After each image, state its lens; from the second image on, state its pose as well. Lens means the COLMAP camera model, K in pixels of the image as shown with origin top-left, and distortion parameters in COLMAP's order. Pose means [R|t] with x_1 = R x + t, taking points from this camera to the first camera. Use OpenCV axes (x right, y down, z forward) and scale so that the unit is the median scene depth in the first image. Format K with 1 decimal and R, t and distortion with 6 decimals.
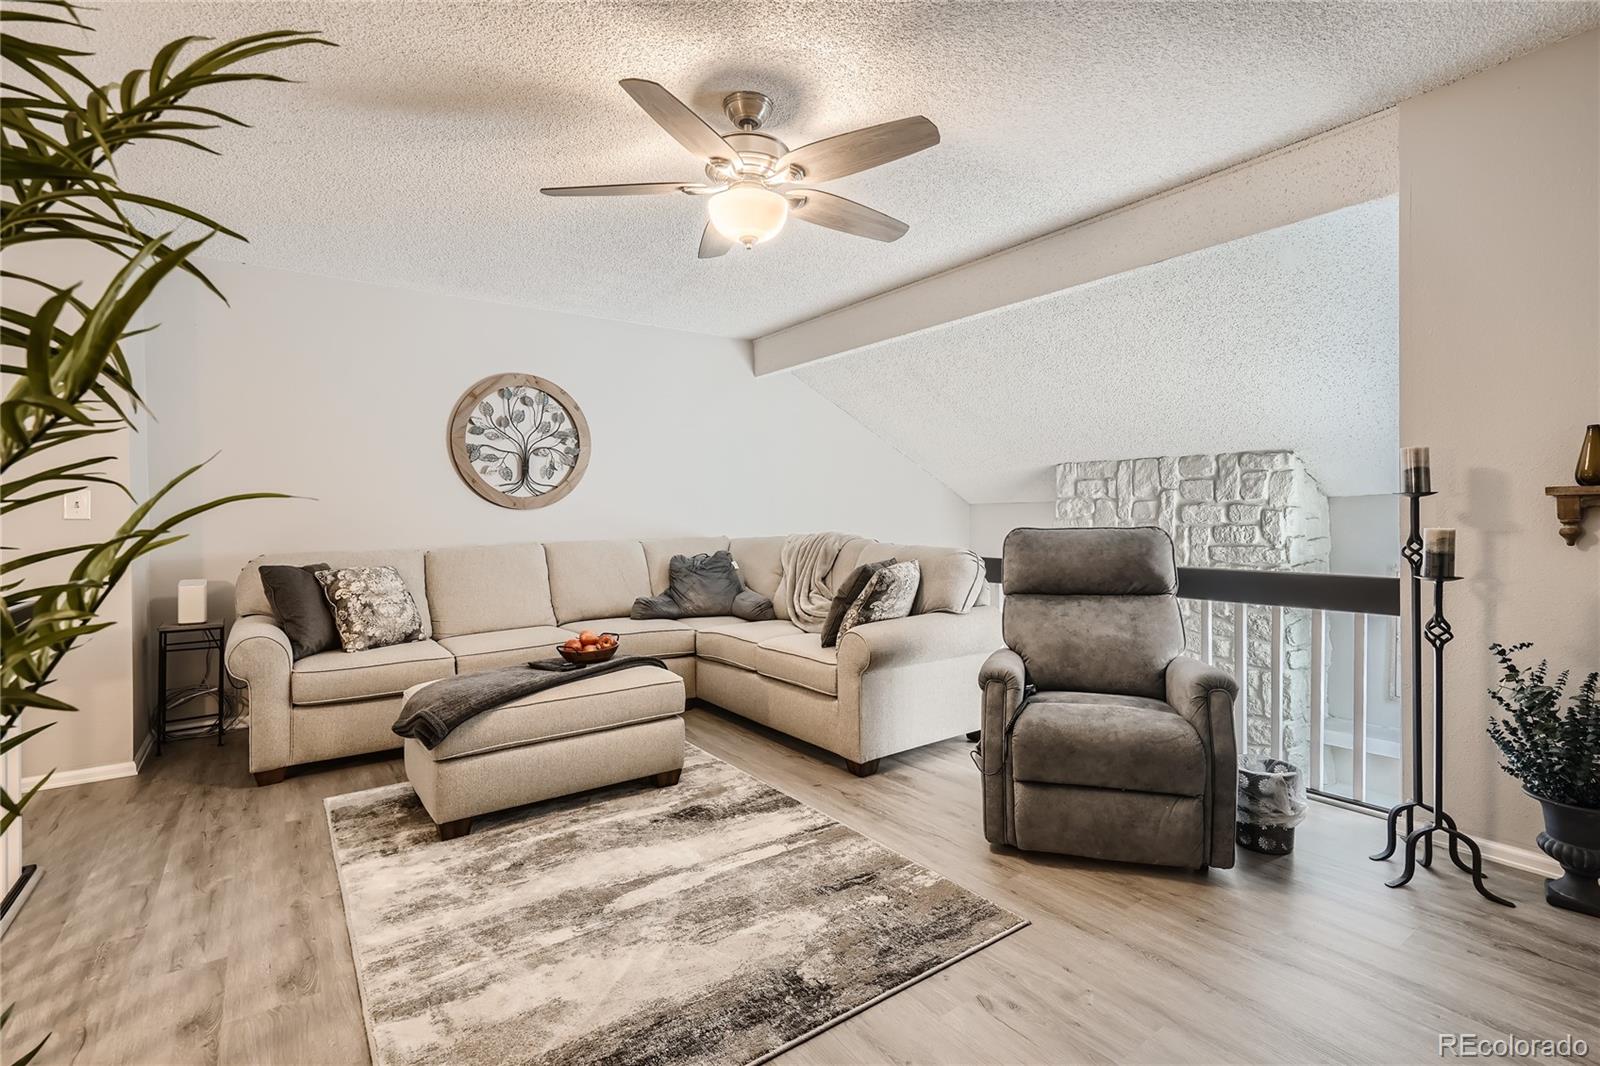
lens RADIAL K [[755.8, 0, 817.1], [0, 755.8, 520.8], [0, 0, 1]] dist [-0.000231, 0.002165]
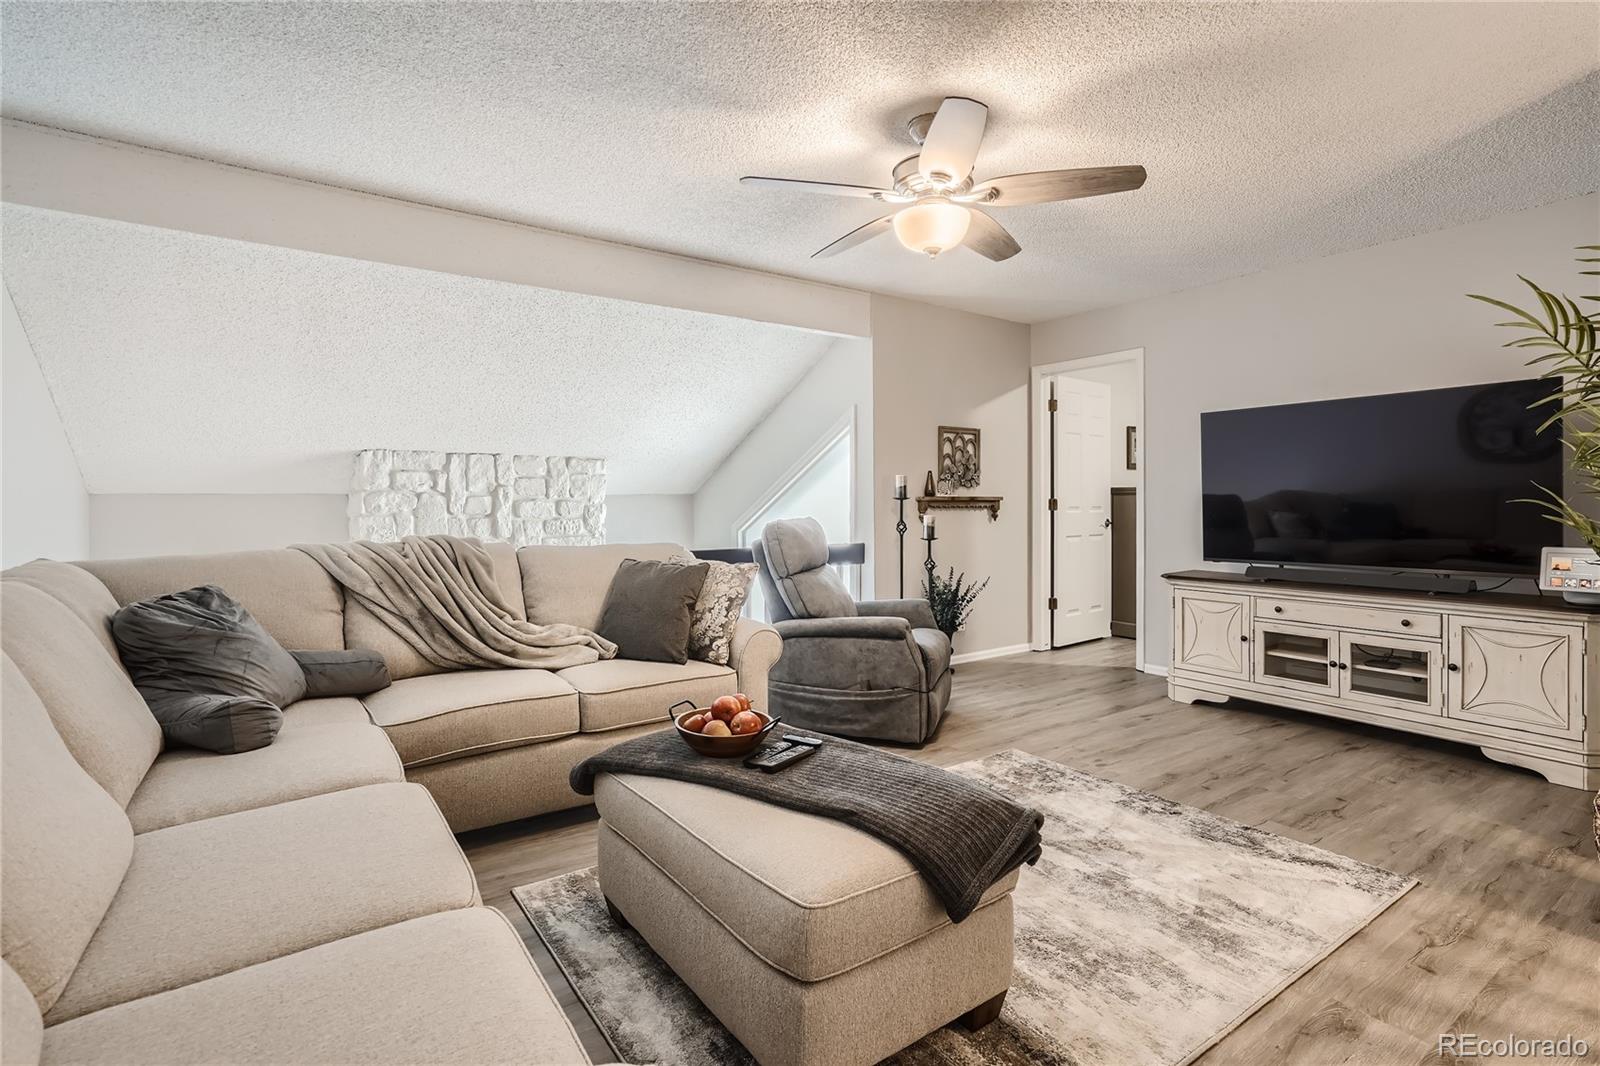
lens RADIAL K [[755.8, 0, 803.4], [0, 755.8, 526.1], [0, 0, 1]] dist [-0.000231, 0.002165]
pose [[0.019165, -0.022201, 0.999570, -0.585737], [0.010873, 0.999699, 0.021995, -0.004733], [-0.999757, 0.010447, 0.019401, 0.595085]]
